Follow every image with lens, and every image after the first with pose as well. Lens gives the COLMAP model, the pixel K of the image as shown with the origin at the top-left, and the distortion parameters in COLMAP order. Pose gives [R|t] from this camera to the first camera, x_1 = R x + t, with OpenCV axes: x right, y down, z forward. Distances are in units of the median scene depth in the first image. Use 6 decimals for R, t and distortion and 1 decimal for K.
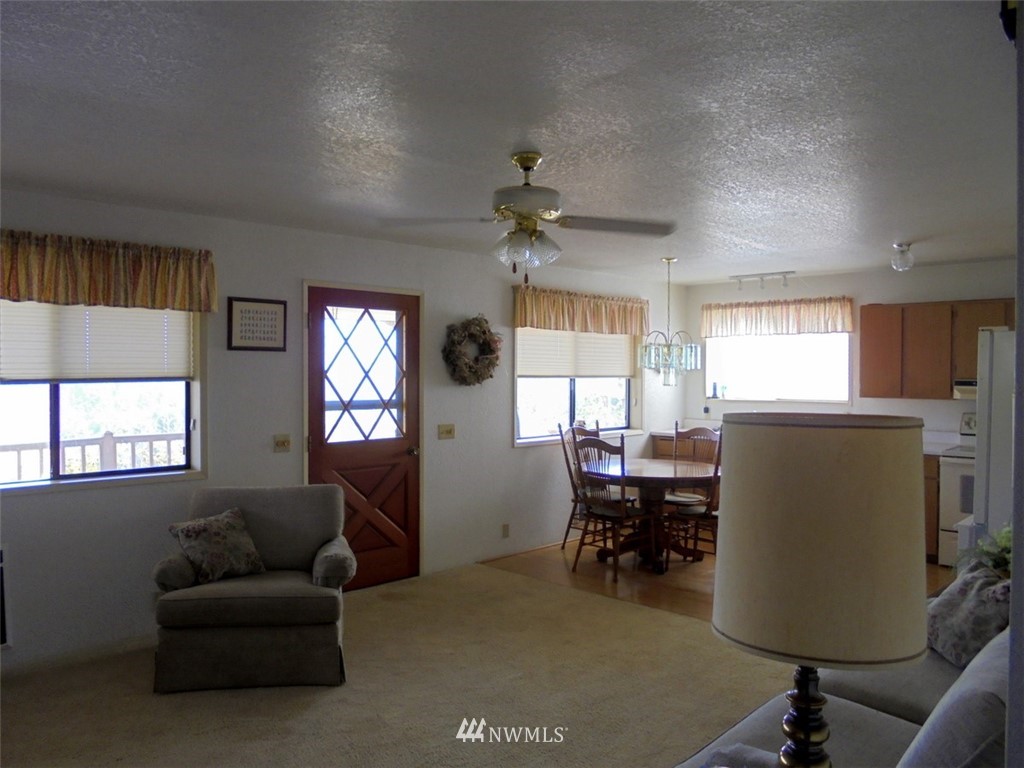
lens RADIAL K [[801.8, 0, 512.0], [0, 801.8, 384.0], [0, 0, 1]] dist [-0.001538, -0.000138]
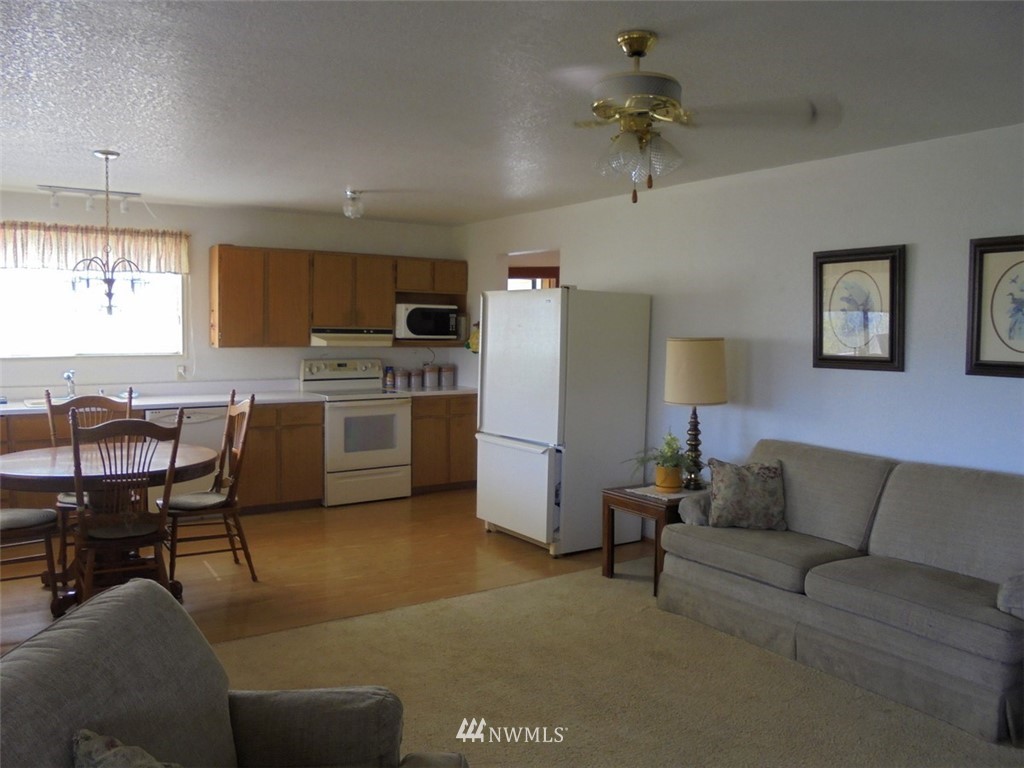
lens RADIAL K [[827.7, 0, 512.0], [0, 827.7, 384.0], [0, 0, 1]] dist [0.000876, 0.001729]
pose [[0.258059, -0.069165, 0.963650, -0.371707], [0.010219, 0.997574, 0.068863, -0.003633], [-0.966075, -0.007924, 0.258140, 0.431053]]
